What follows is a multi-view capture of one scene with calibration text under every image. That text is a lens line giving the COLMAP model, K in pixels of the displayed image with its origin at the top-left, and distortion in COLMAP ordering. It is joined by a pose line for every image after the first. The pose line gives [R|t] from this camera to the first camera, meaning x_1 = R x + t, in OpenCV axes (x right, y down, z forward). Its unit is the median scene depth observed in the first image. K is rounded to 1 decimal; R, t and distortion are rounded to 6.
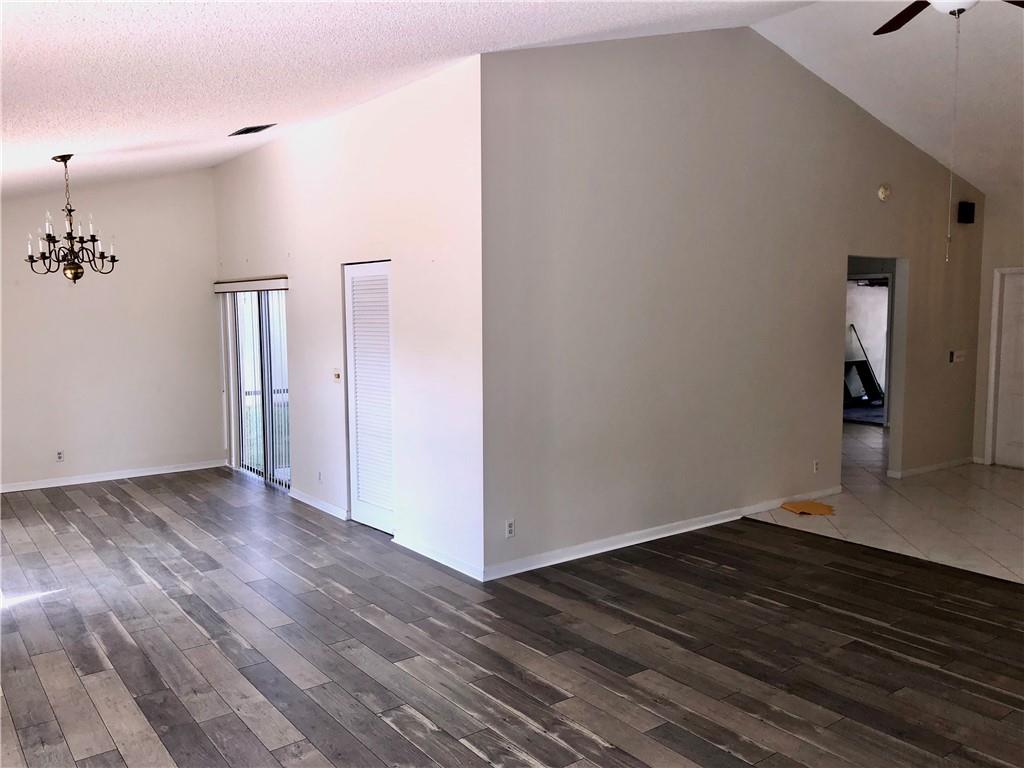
lens RADIAL K [[839.8, 0, 544.1], [0, 839.8, 362.7], [0, 0, 1]] dist [0.033339, -0.022615]
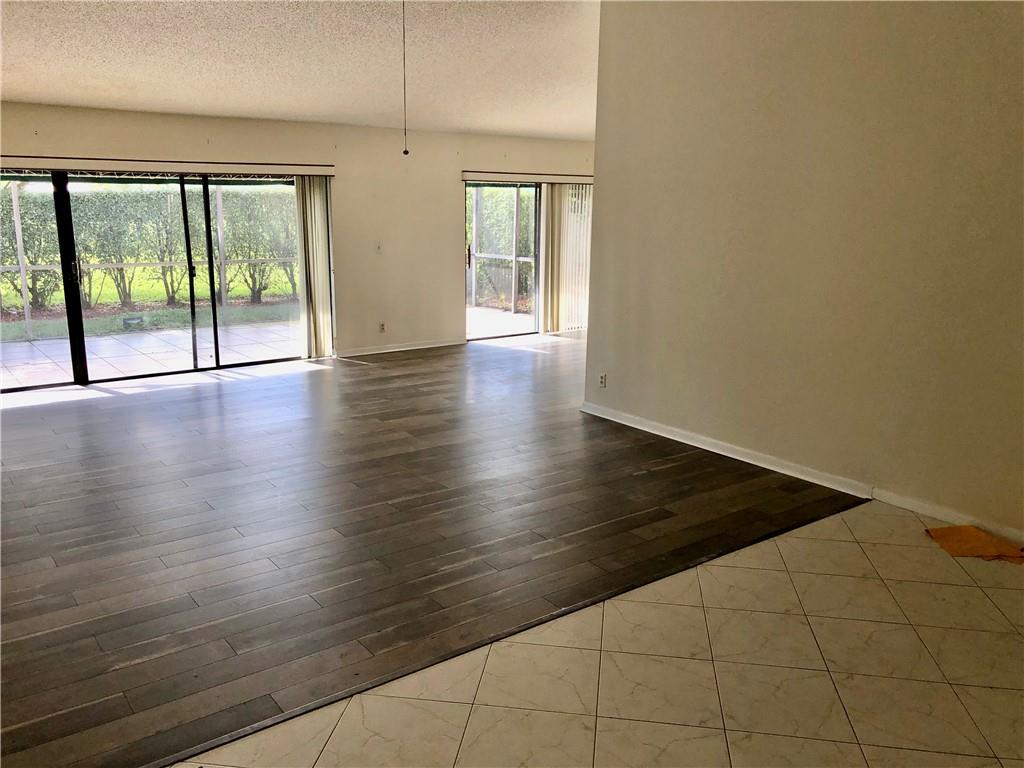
lens RADIAL K [[839.8, 0, 512.9], [0, 839.8, 384.3], [0, 0, 1]] dist [0.033339, -0.022615]
pose [[0.005694, 0.235450, -0.971870, 1.546299], [-0.085265, 0.968461, 0.234124, -0.105014], [0.996342, 0.081533, 0.025590, 1.086828]]
